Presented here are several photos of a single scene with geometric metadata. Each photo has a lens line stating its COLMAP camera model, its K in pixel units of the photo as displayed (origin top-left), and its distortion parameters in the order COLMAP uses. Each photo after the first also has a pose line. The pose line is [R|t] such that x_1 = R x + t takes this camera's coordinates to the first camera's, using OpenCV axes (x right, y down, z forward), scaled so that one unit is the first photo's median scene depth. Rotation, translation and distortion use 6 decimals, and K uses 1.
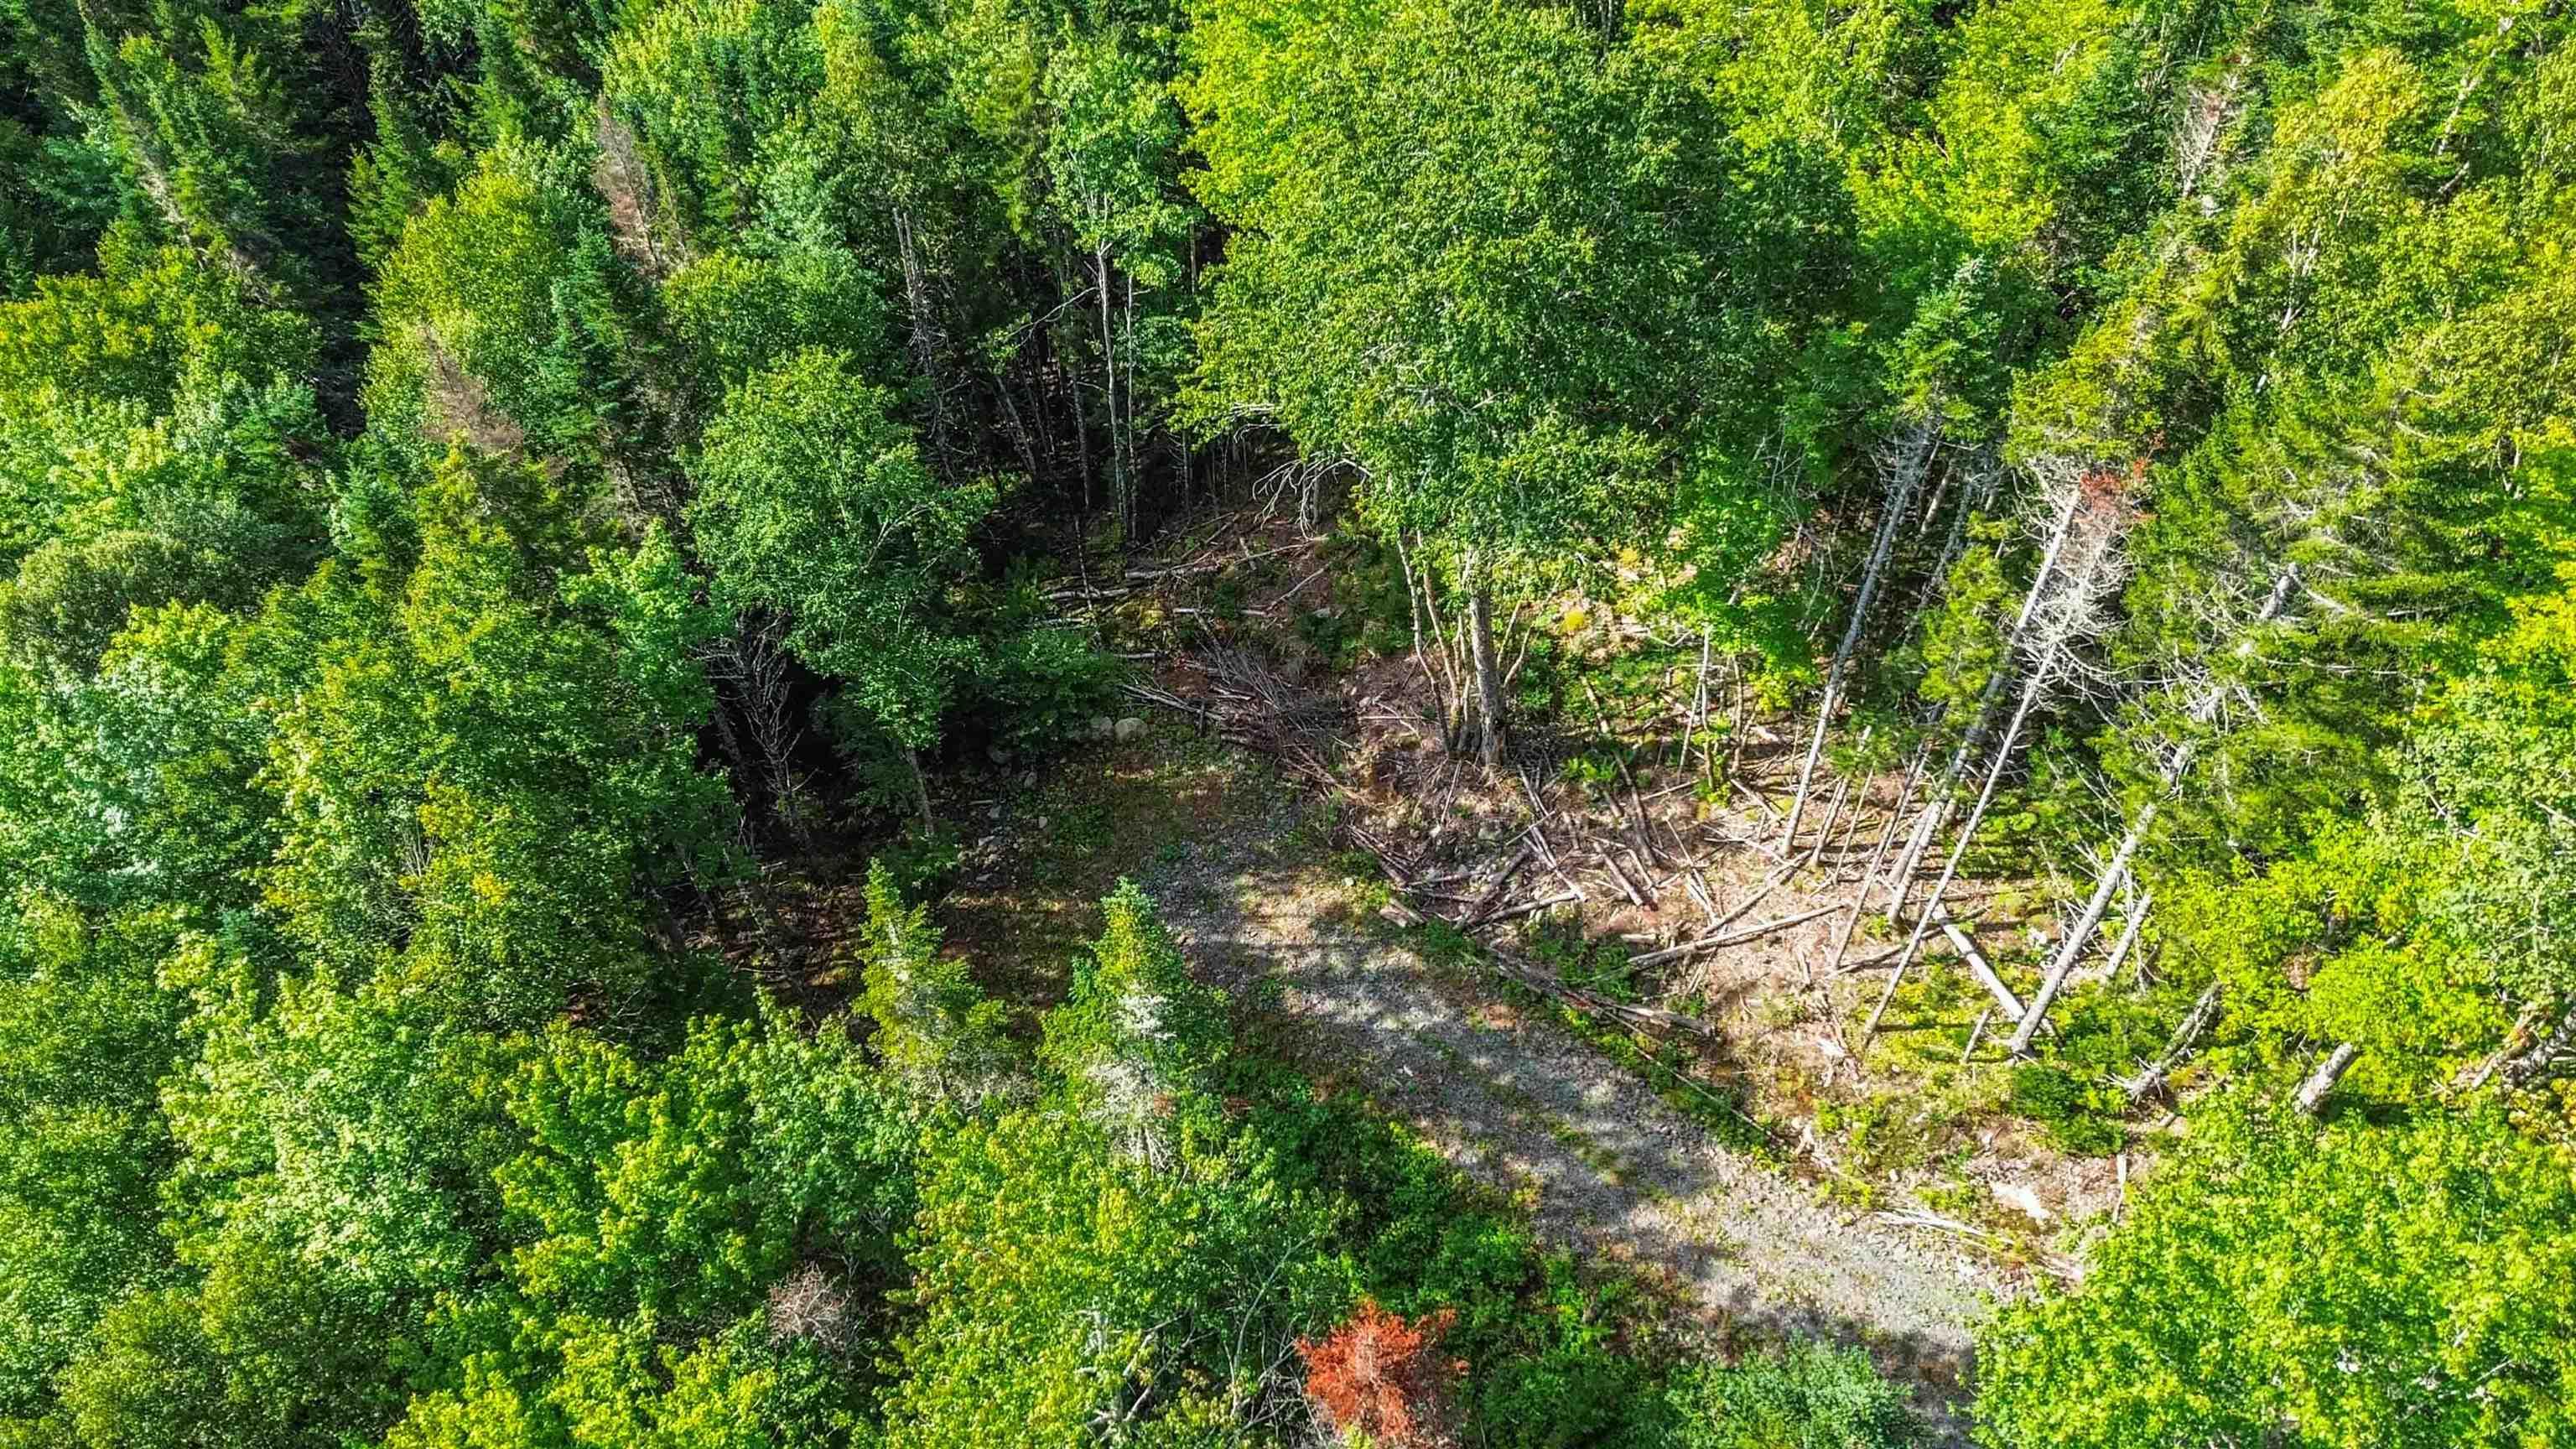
lens RADIAL K [[1826.9, 0, 1288.0], [0, 1826.9, 724.5], [0, 0, 1]] dist [0.094941, -0.097260]
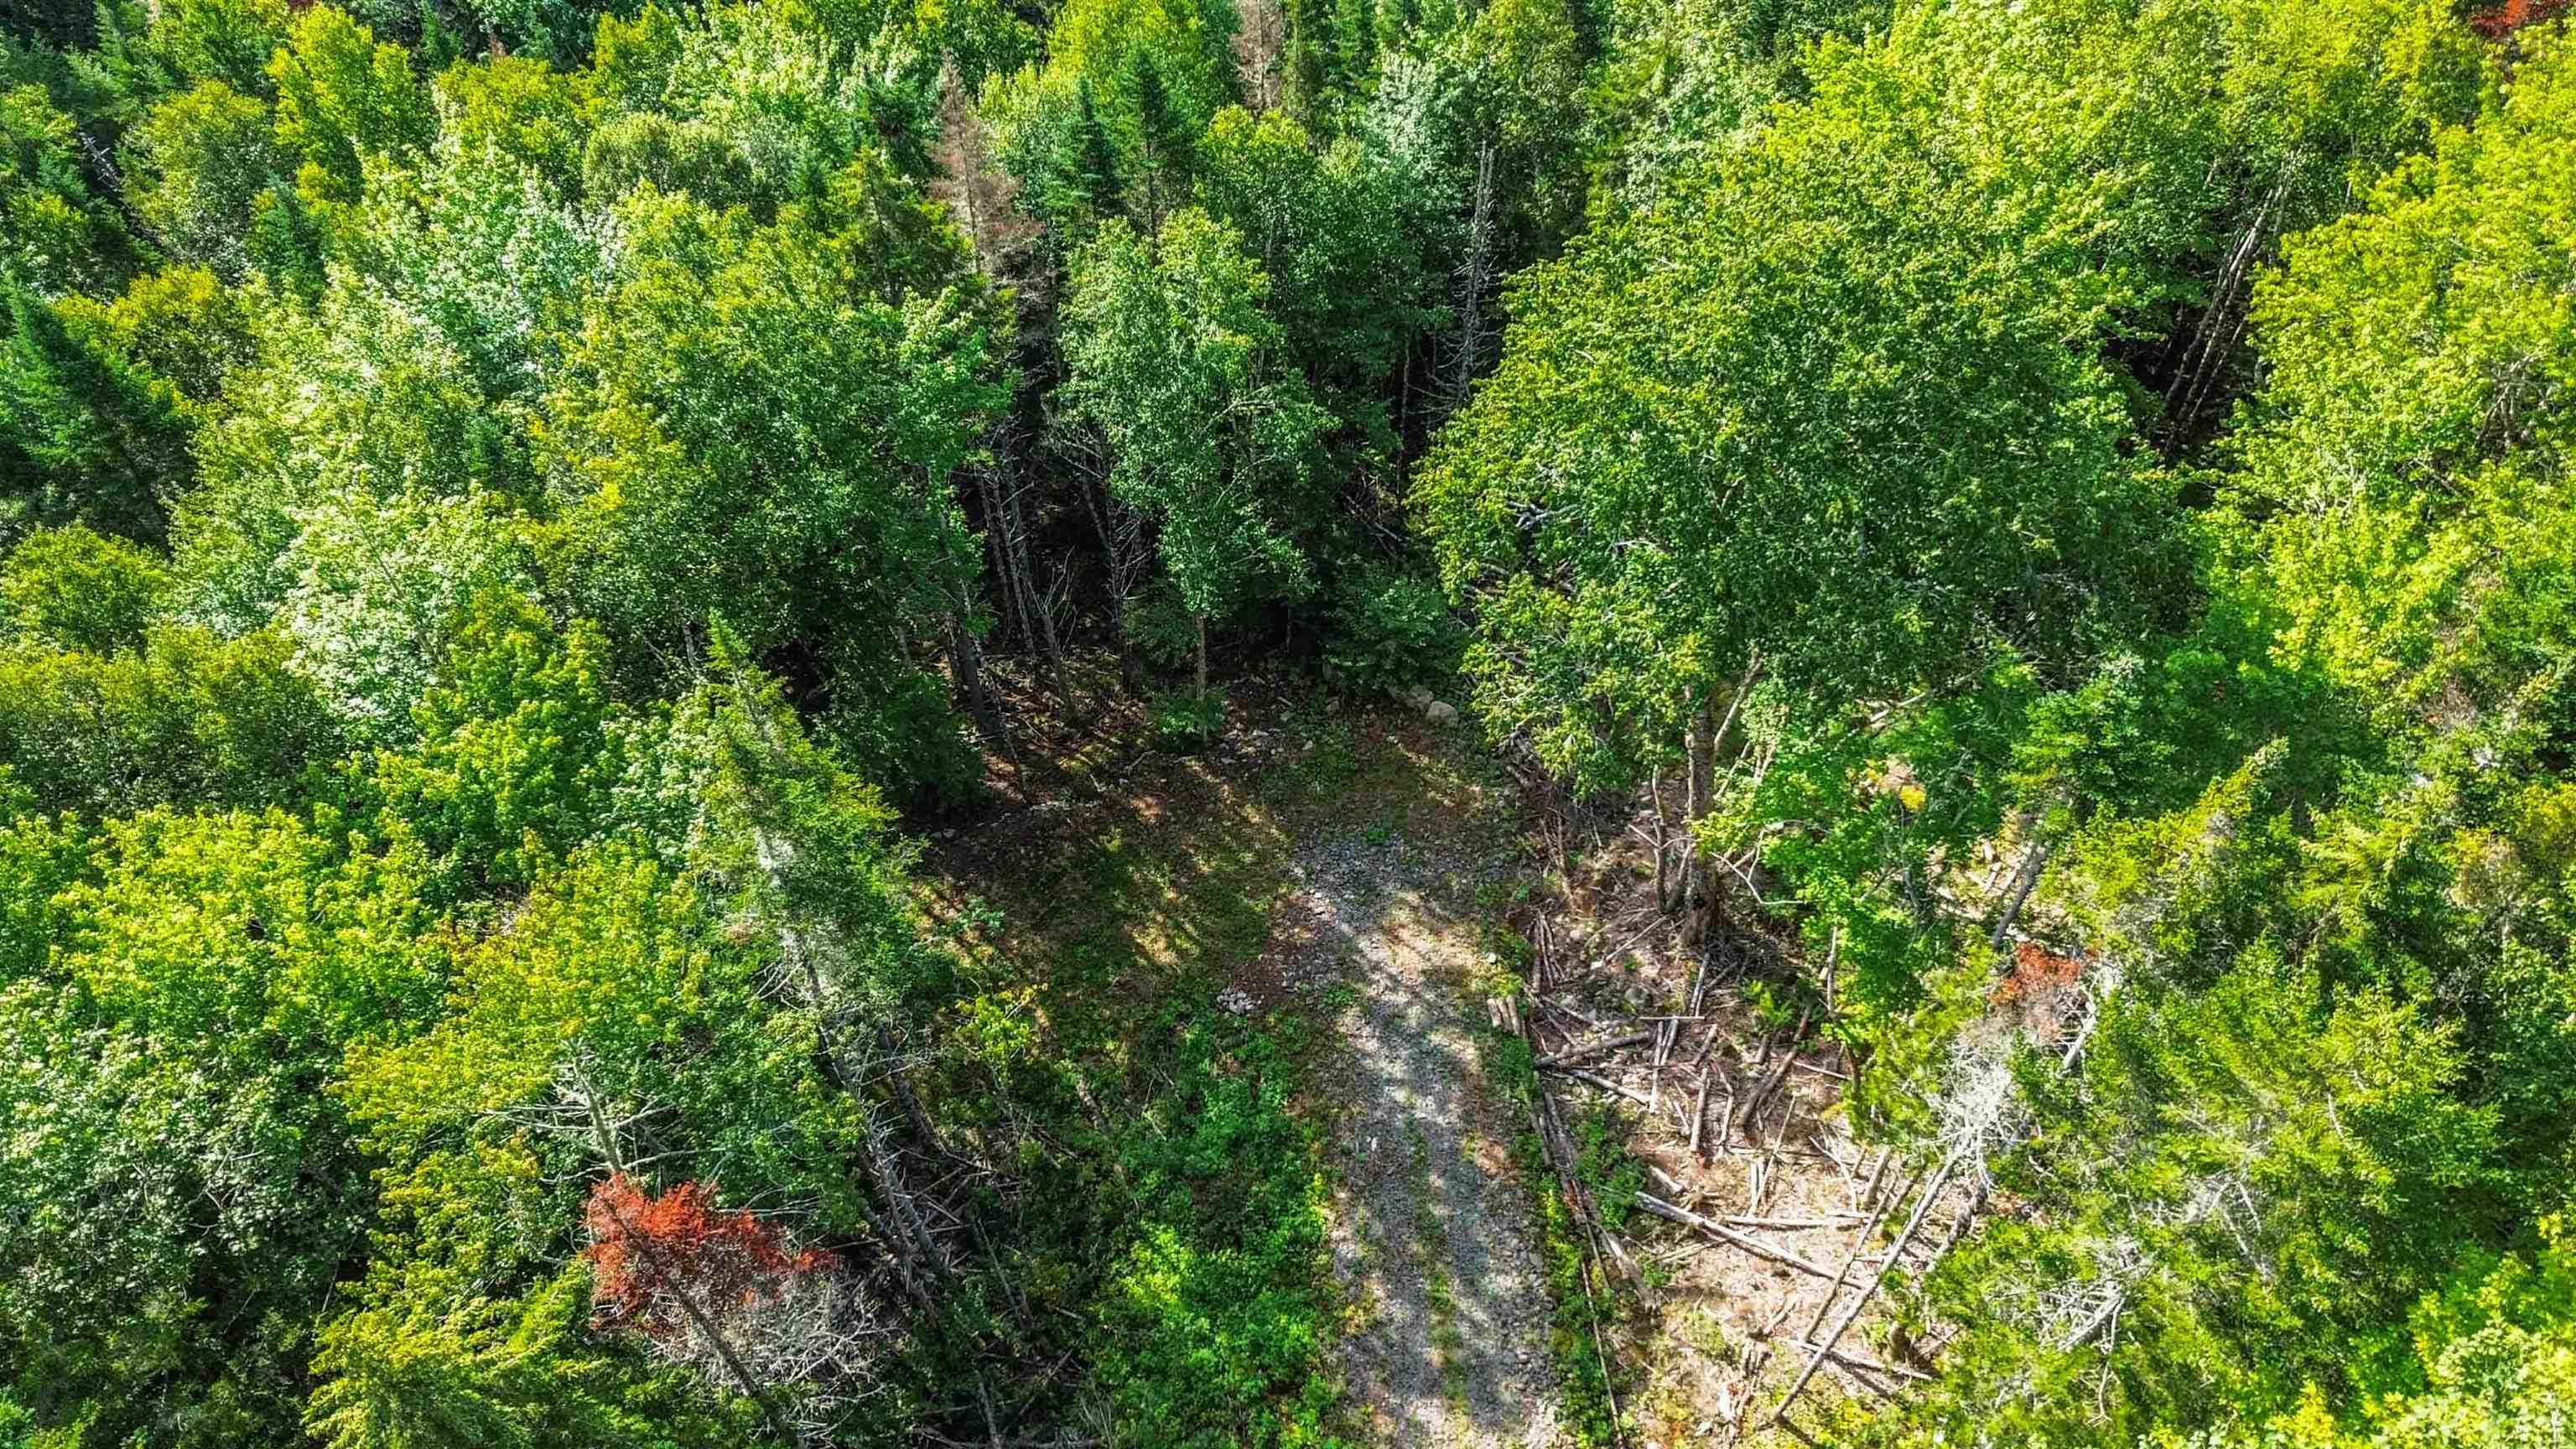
lens RADIAL K [[1826.9, 0, 1288.0], [0, 1826.9, 724.5], [0, 0, 1]] dist [0.094941, -0.097260]
pose [[0.770346, 0.510575, -0.381943, 0.270524], [-0.499444, 0.855549, 0.136349, -0.100932], [0.396387, 0.085723, 0.914073, 0.083659]]
